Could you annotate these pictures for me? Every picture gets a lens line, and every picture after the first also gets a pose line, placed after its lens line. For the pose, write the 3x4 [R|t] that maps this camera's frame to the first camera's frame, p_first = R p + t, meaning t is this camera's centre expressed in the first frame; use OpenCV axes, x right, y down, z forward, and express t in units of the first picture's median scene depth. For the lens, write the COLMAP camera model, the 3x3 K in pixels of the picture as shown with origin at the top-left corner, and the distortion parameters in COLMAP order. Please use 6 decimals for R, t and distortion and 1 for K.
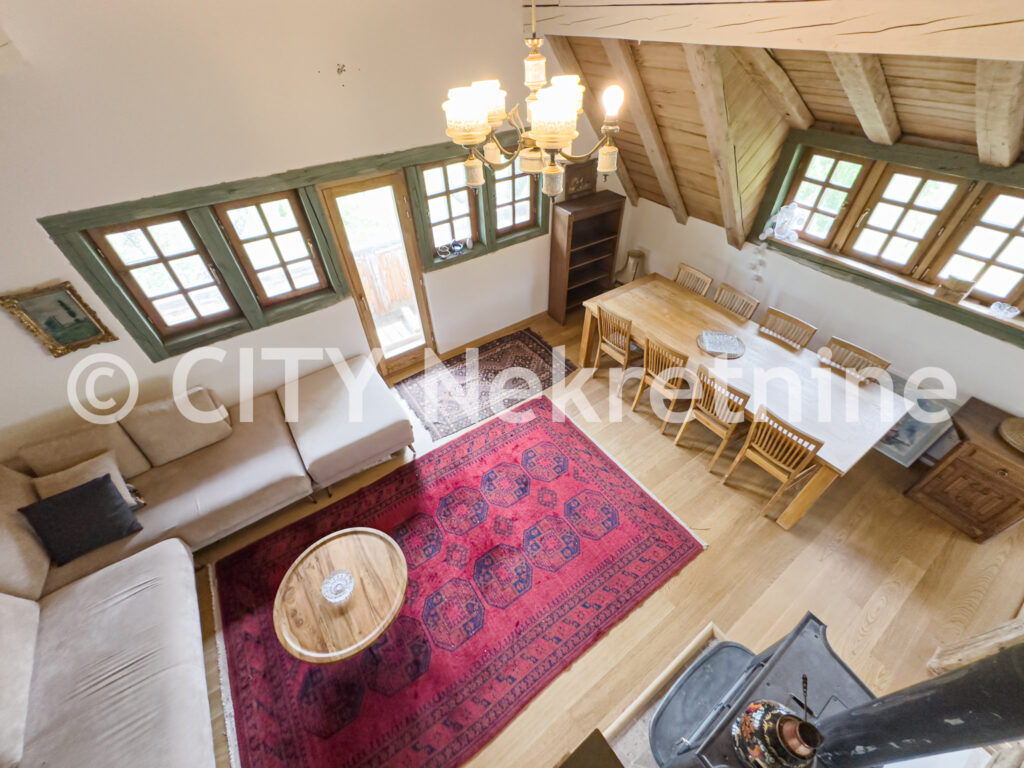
lens RADIAL K [[412.8, 0, 514.7], [0, 412.8, 385.8], [0, 0, 1]] dist [-0.007782, 0.002004]
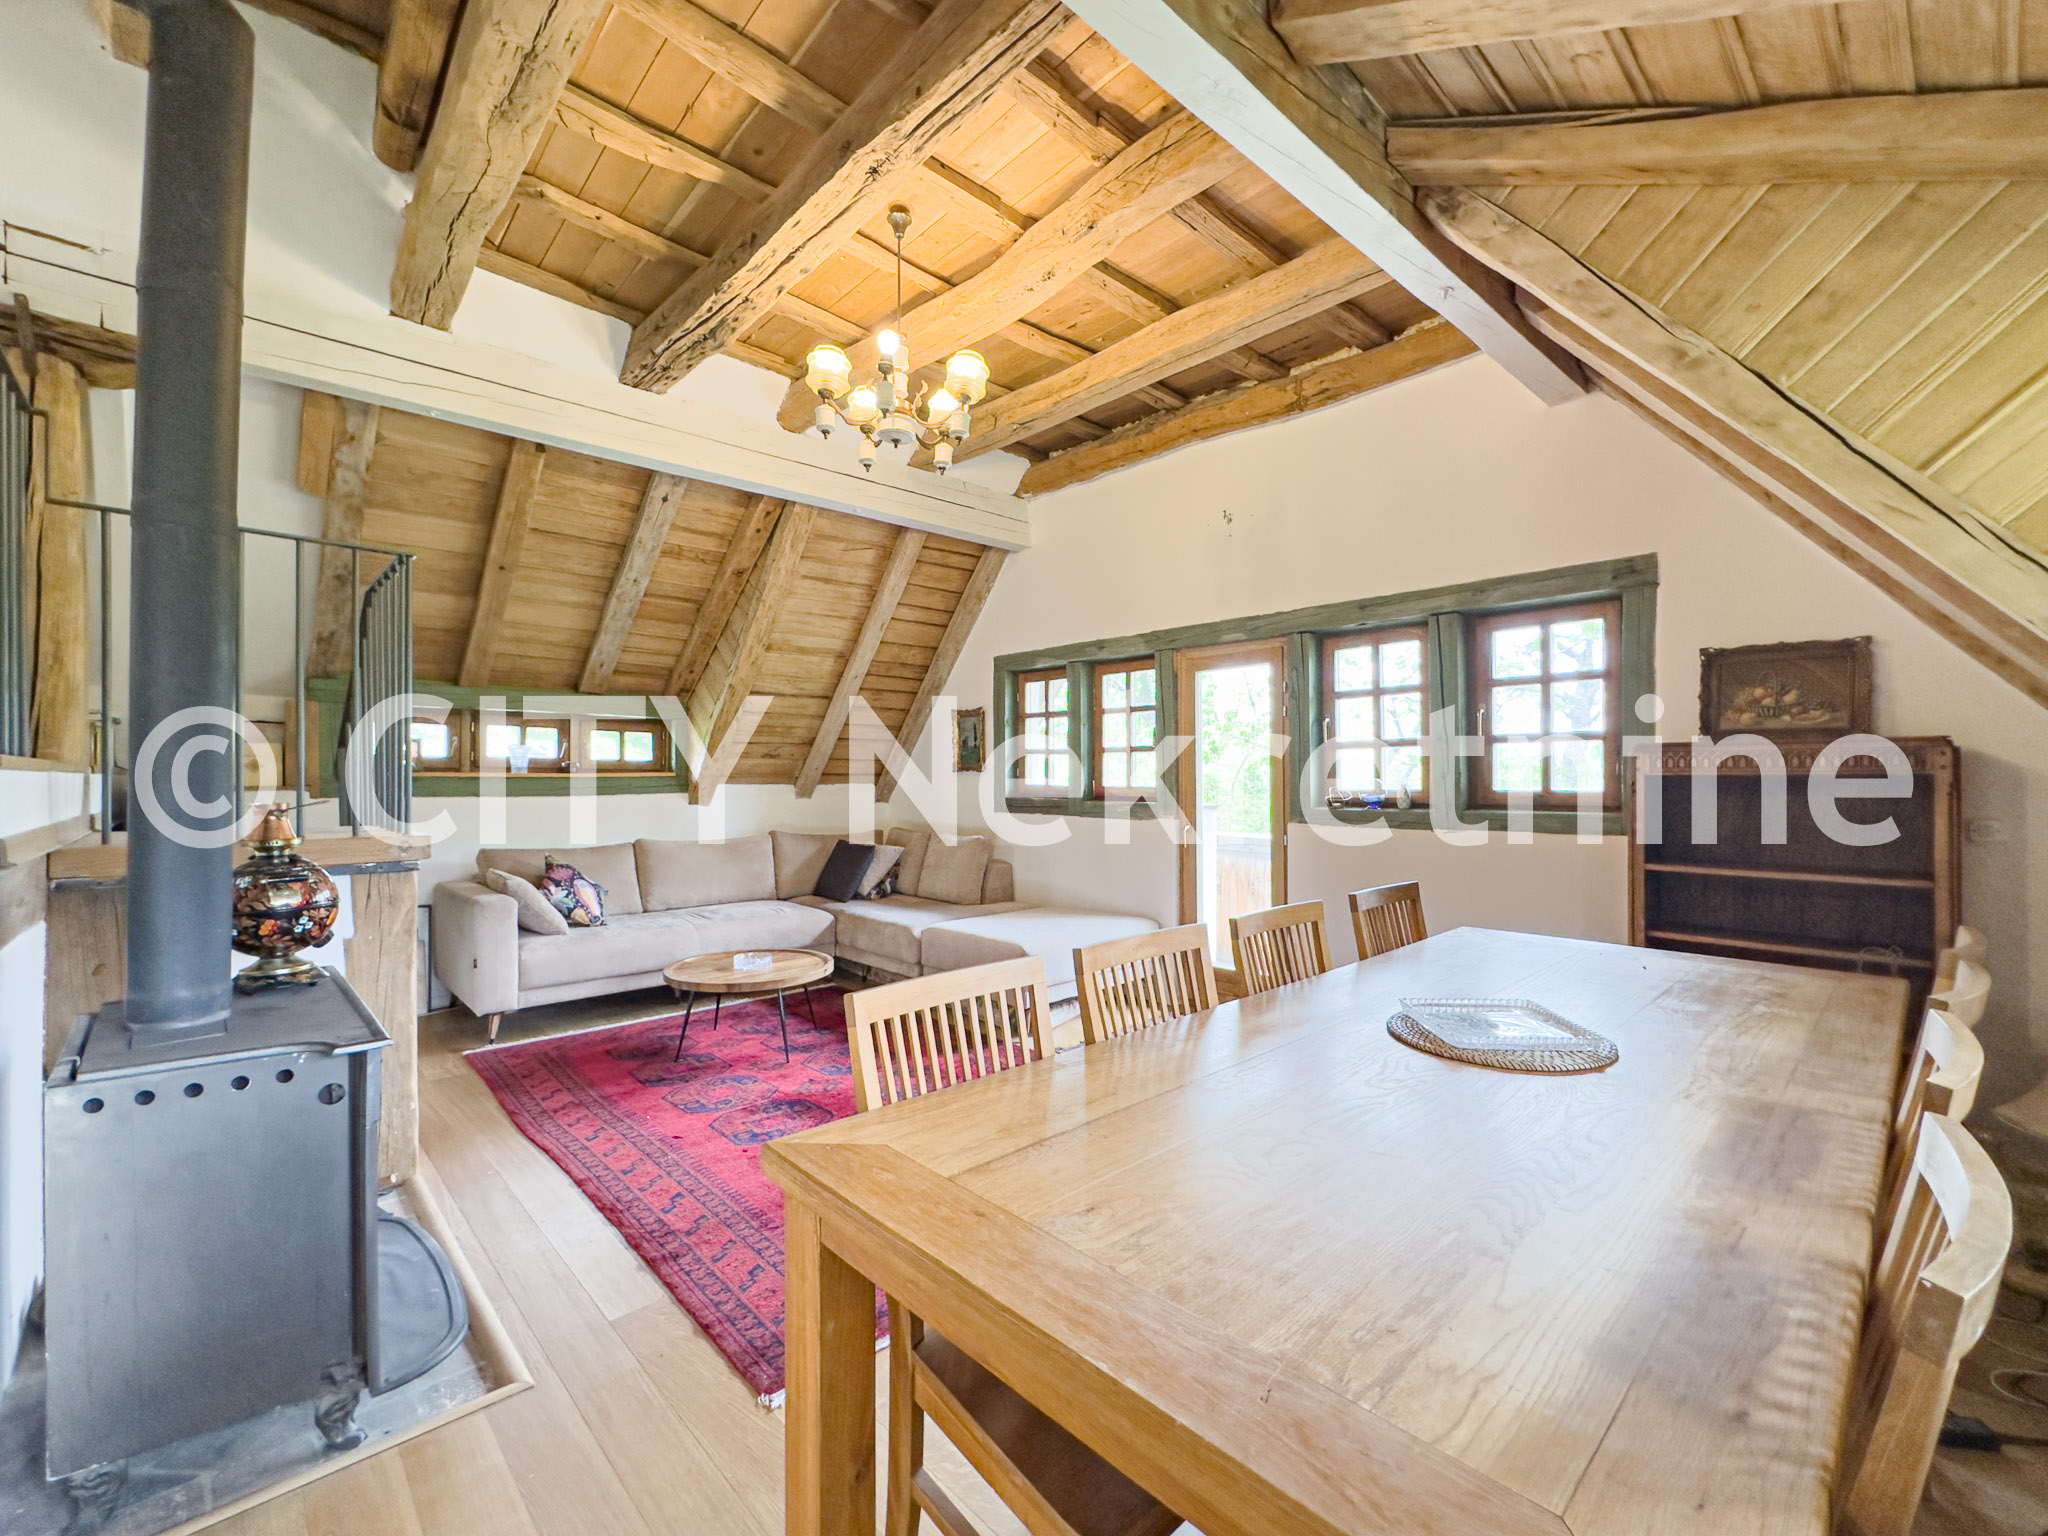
lens RADIAL K [[869.7, 0, 1017.6], [0, 869.7, 772.3], [0, 0, 1]] dist [-0.003146, -0.000025]
pose [[0.139208, 0.012492, -0.990184, 1.091527], [-0.680350, 0.727768, -0.086468, 0.014147], [0.719544, 0.685709, 0.109810, 0.780857]]
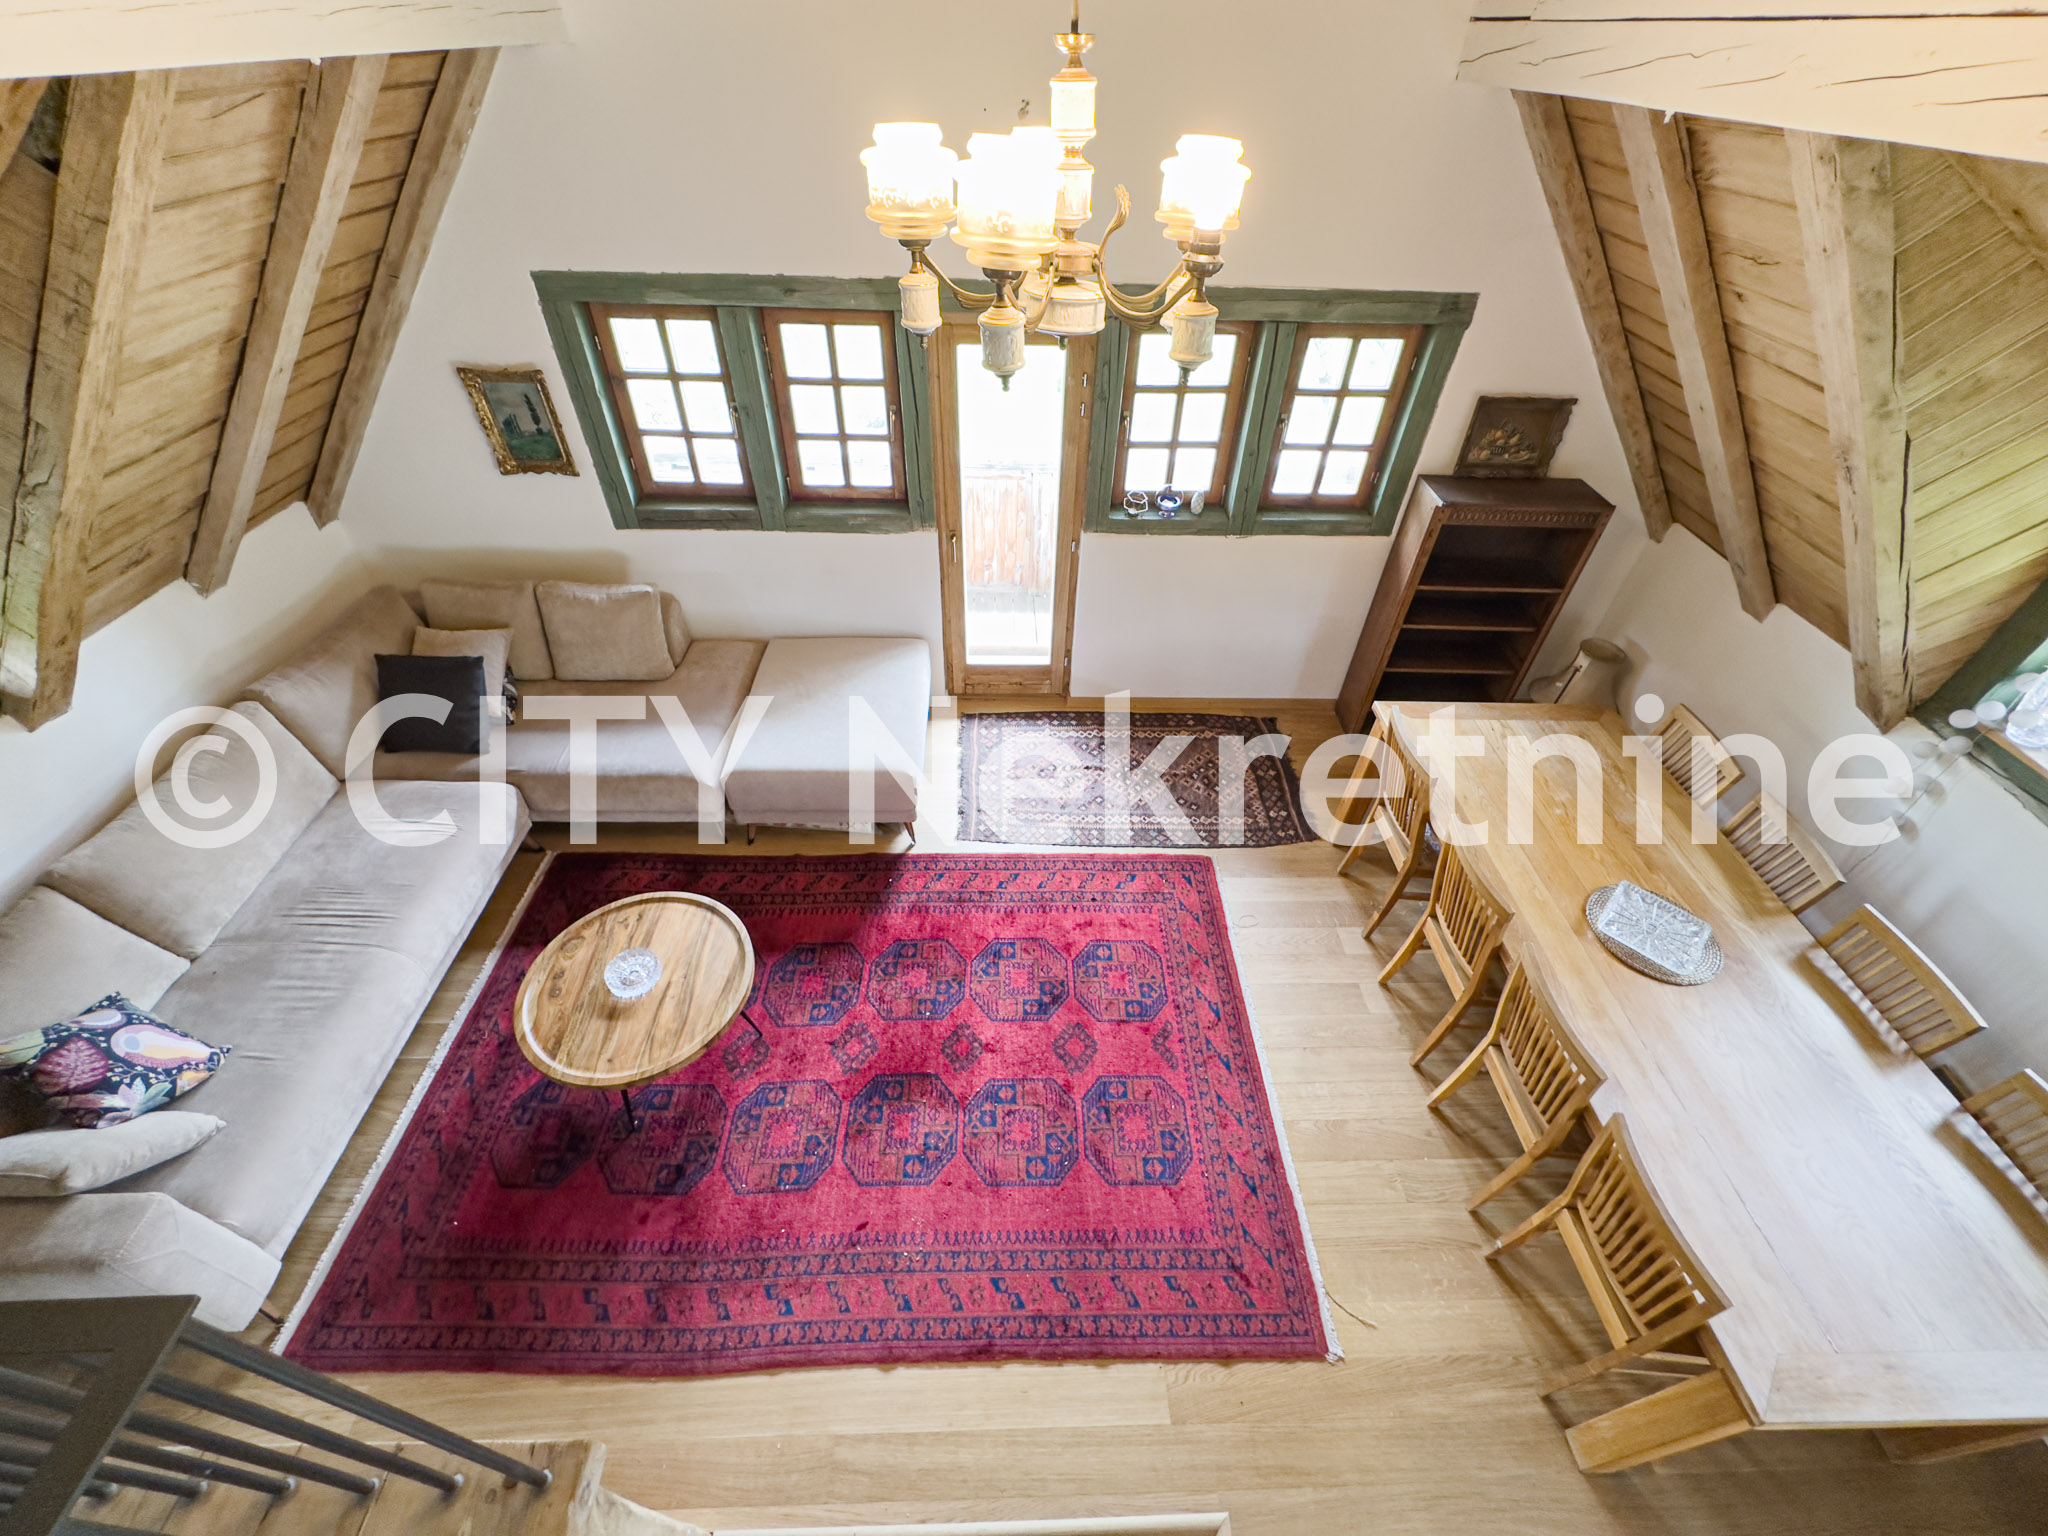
lens RADIAL K [[825.6, 0, 1023.1], [0, 825.6, 771.5], [0, 0, 1]] dist [-0.007782, 0.002004]
pose [[0.833215, 0.403228, -0.378365, 0.290706], [-0.408715, 0.909994, 0.069739, -0.061267], [0.372430, 0.096536, 0.923026, 0.094085]]
